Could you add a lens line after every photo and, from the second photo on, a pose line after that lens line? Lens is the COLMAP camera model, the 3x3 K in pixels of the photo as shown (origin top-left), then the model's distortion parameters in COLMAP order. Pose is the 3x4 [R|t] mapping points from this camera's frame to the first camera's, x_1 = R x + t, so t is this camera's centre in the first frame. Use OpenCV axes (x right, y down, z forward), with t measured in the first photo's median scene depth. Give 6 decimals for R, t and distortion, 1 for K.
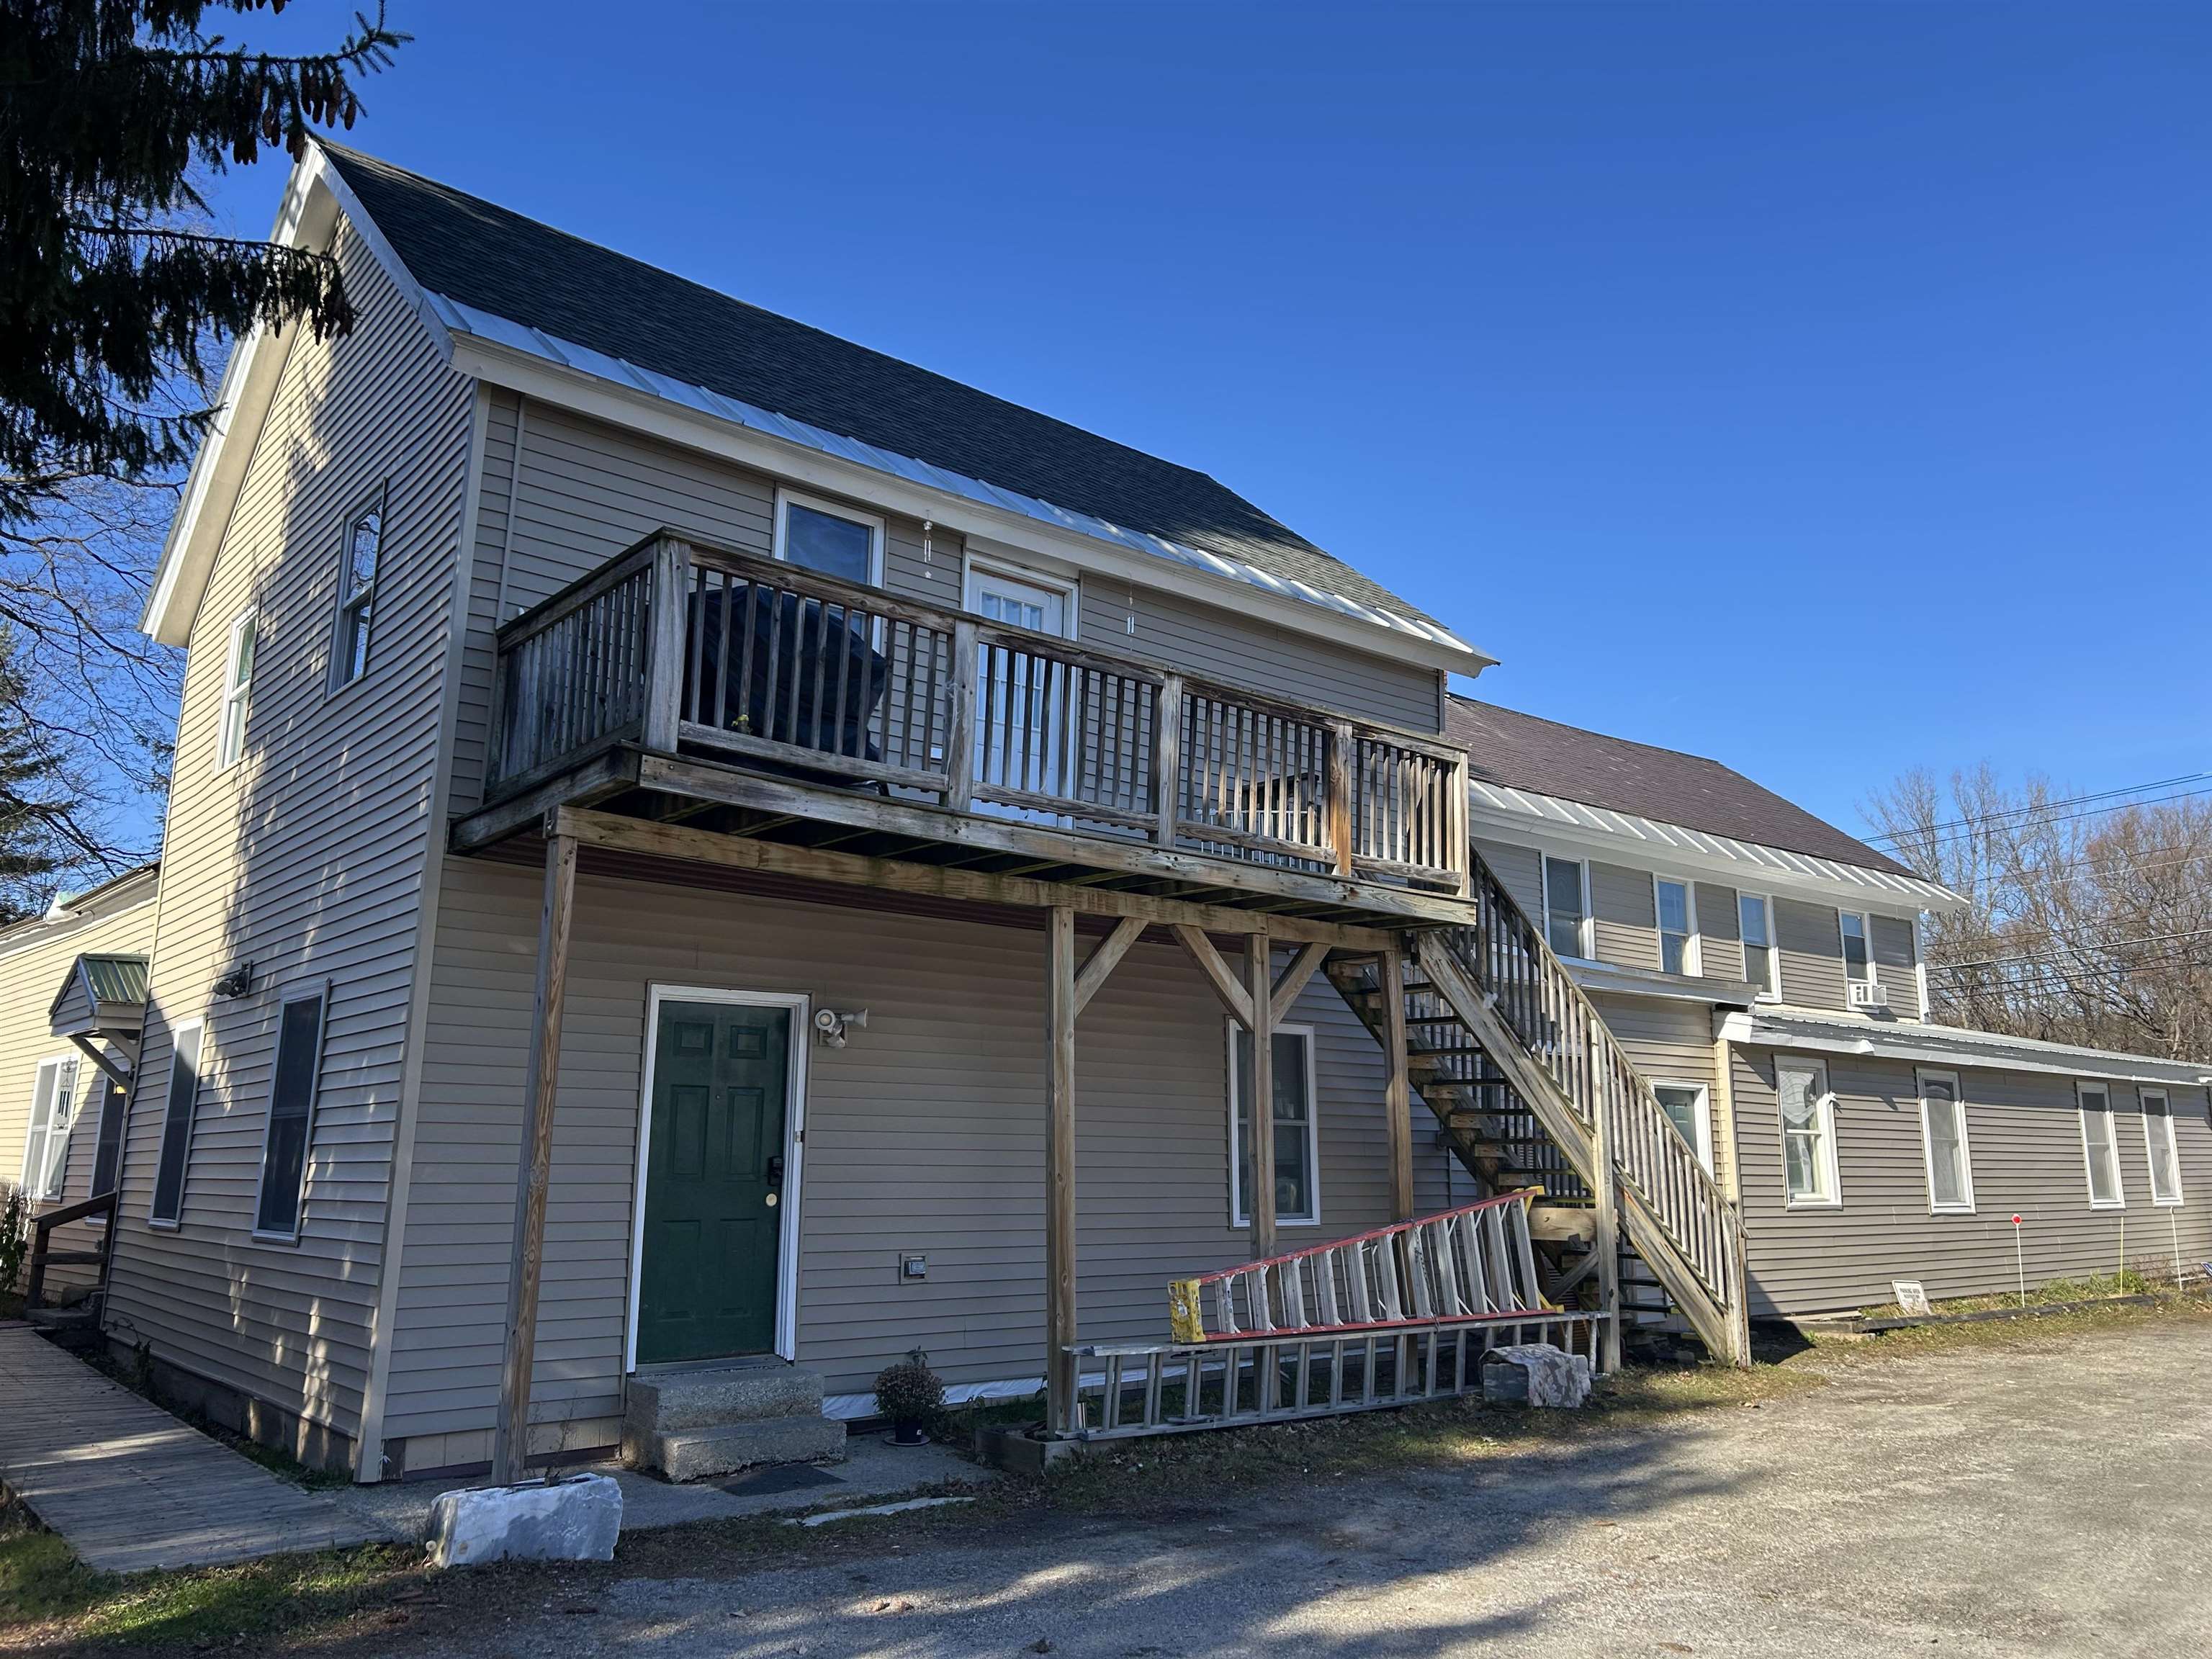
lens RADIAL K [[1656.5, 0, 1101.7], [0, 1656.5, 799.9], [0, 0, 1]] dist [0.064385, -0.082053]
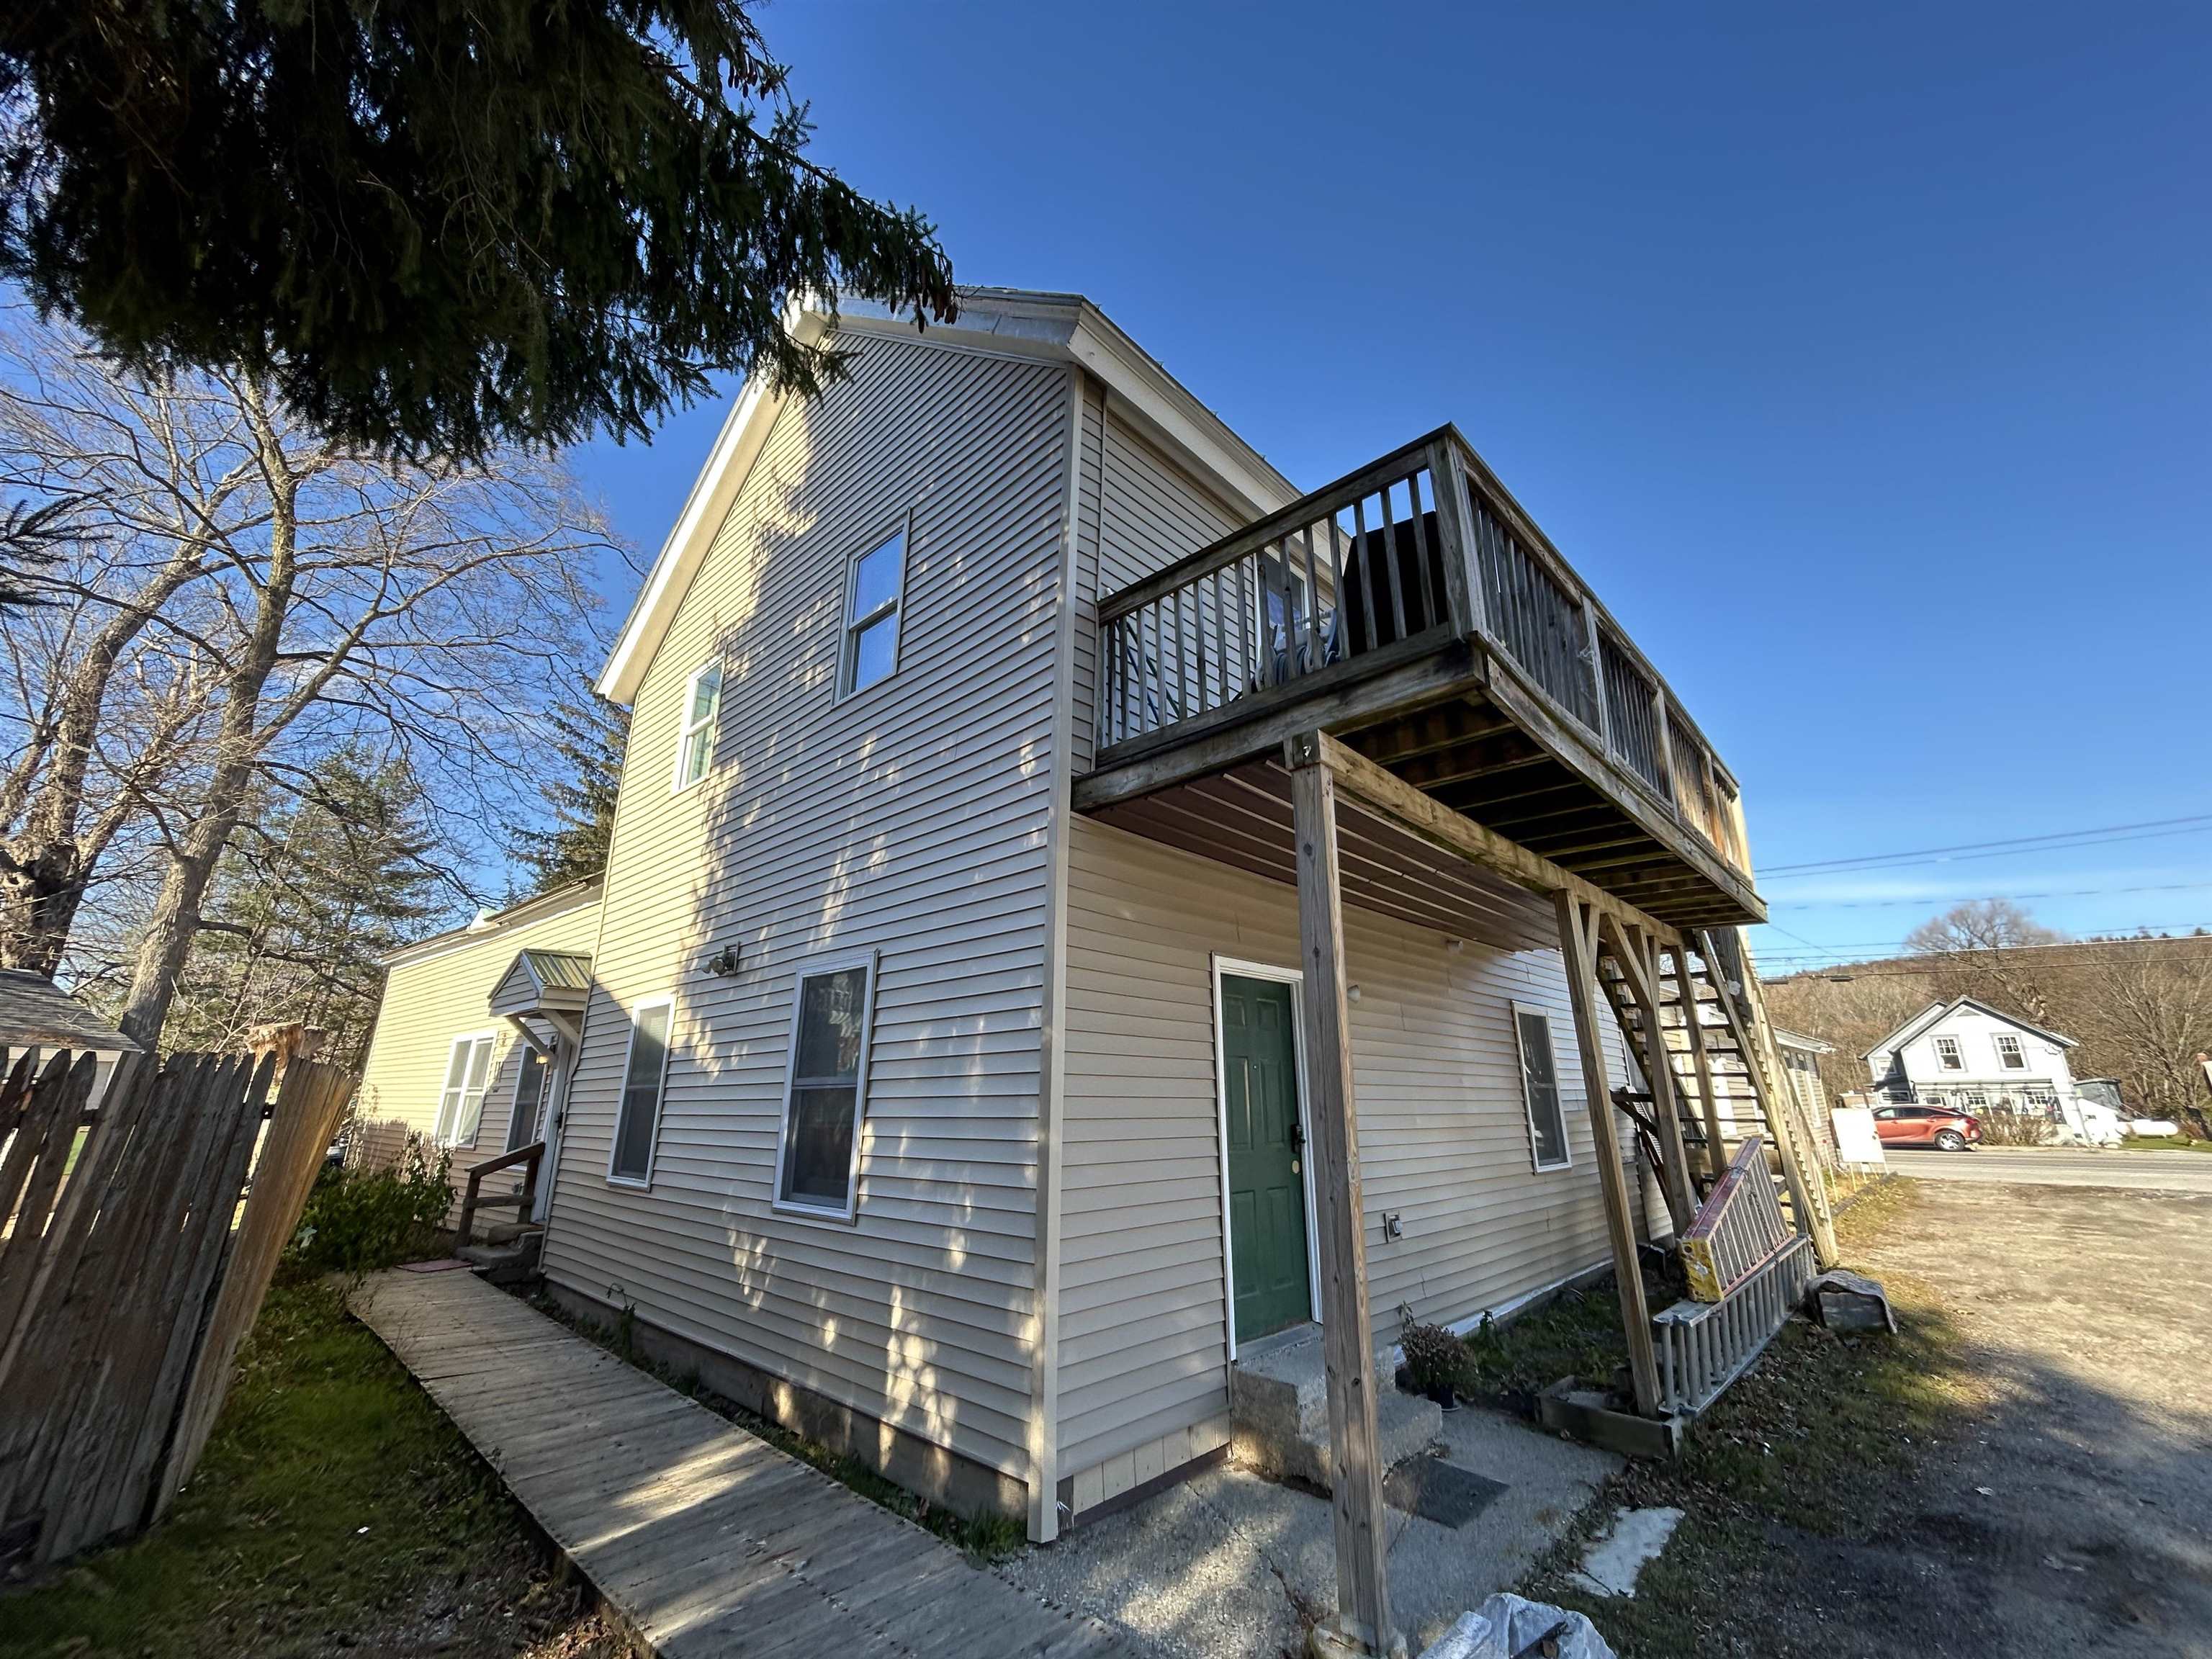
lens RADIAL K [[890.0, 0, 1106.0], [0, 890.0, 829.5], [0, 0, 1]] dist [0.000556, 0.000181]
pose [[0.993536, 0.025397, 0.110636, -0.377153], [-0.016536, 0.996635, -0.080284, 0.073472], [-0.112303, 0.077936, 0.990613, 0.431206]]
